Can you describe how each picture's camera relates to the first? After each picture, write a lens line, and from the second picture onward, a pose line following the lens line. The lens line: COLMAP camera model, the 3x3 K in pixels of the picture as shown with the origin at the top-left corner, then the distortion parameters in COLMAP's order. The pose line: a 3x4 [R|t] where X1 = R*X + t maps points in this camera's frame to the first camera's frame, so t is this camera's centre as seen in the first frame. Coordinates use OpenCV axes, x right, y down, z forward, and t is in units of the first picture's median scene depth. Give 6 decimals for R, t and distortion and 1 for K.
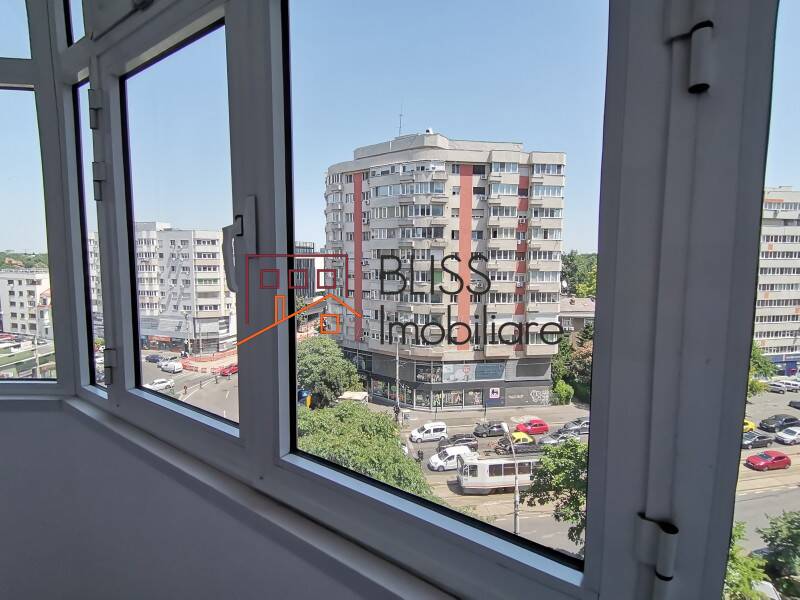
lens RADIAL K [[404.1, 0, 404.6], [0, 404.1, 295.0], [0, 0, 1]] dist [0.055788, -0.044429]
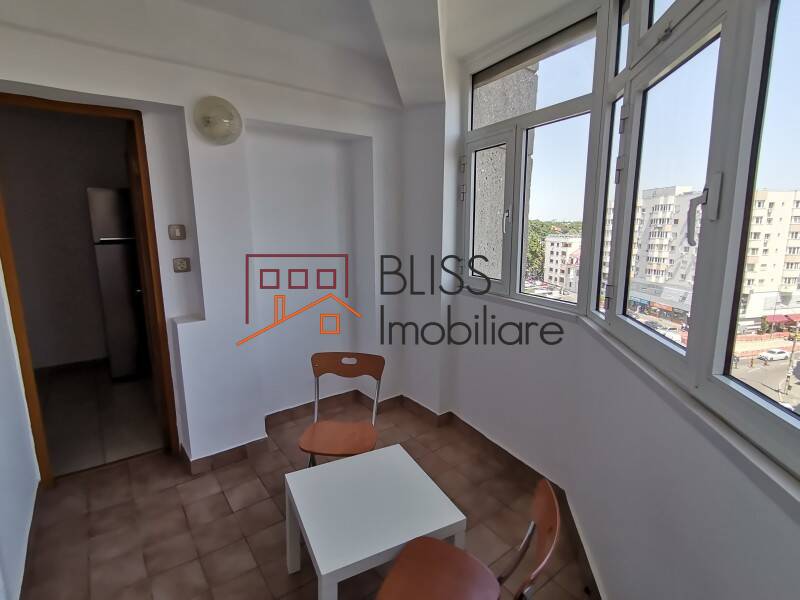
lens RADIAL K [[404.1, 0, 404.6], [0, 404.1, 295.0], [0, 0, 1]] dist [0.055788, -0.044429]
pose [[0.443932, 0.143134, -0.884555, 0.245895], [-0.071373, 0.989672, 0.124323, 0.032052], [0.893214, 0.007942, 0.449563, -0.303350]]
